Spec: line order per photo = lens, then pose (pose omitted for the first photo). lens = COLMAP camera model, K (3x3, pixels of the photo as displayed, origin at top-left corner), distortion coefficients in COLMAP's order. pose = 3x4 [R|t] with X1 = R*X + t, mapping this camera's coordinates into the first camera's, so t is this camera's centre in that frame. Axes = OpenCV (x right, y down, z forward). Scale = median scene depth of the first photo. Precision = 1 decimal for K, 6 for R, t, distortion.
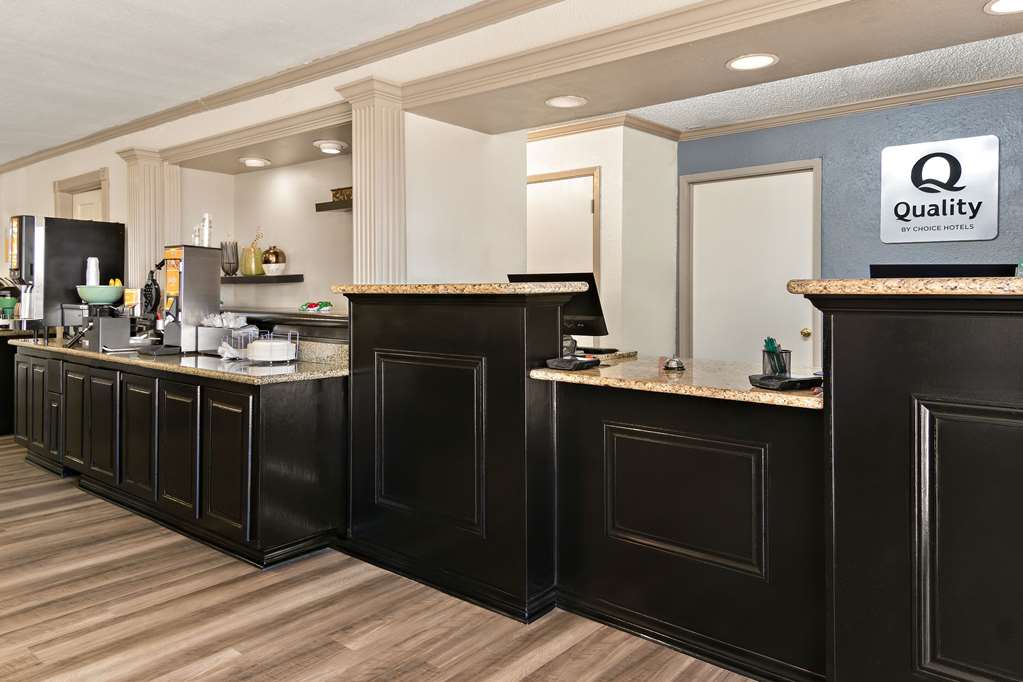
lens RADIAL K [[703.2, 0, 510.6], [0, 703.2, 306.4], [0, 0, 1]] dist [0.059928, -0.001930]
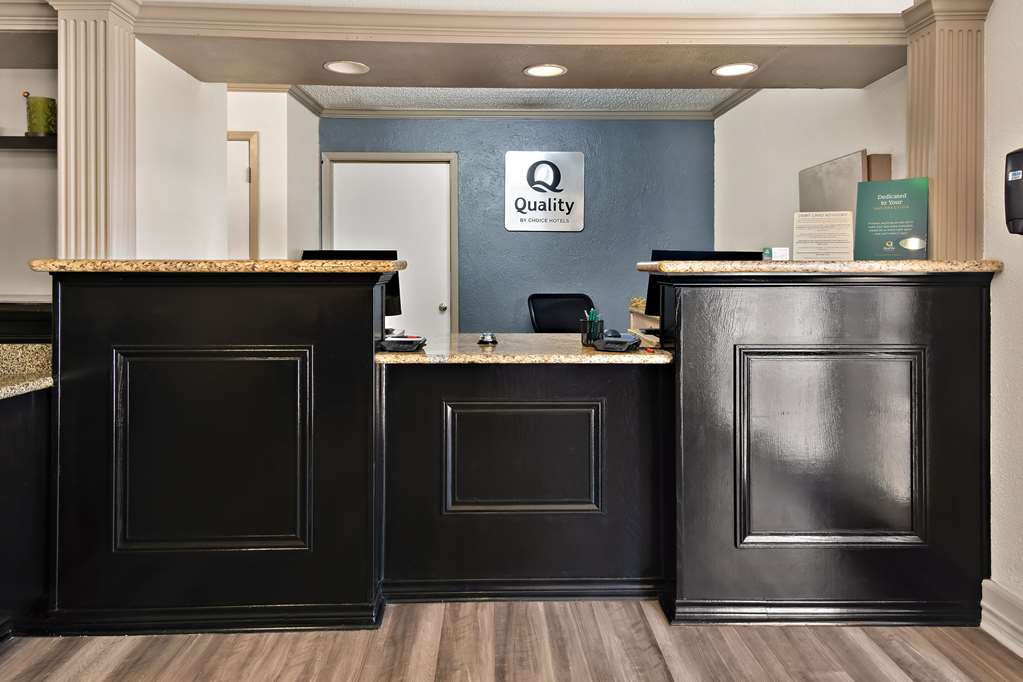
lens RADIAL K [[708.2, 0, 511.8], [0, 708.2, 281.0], [0, 0, 1]] dist [0.074736, -0.039308]
pose [[0.751122, -0.008486, 0.660109, -0.346389], [0.012151, 0.999926, -0.000972, -0.002565], [-0.660052, 0.008751, 0.751169, 0.132158]]
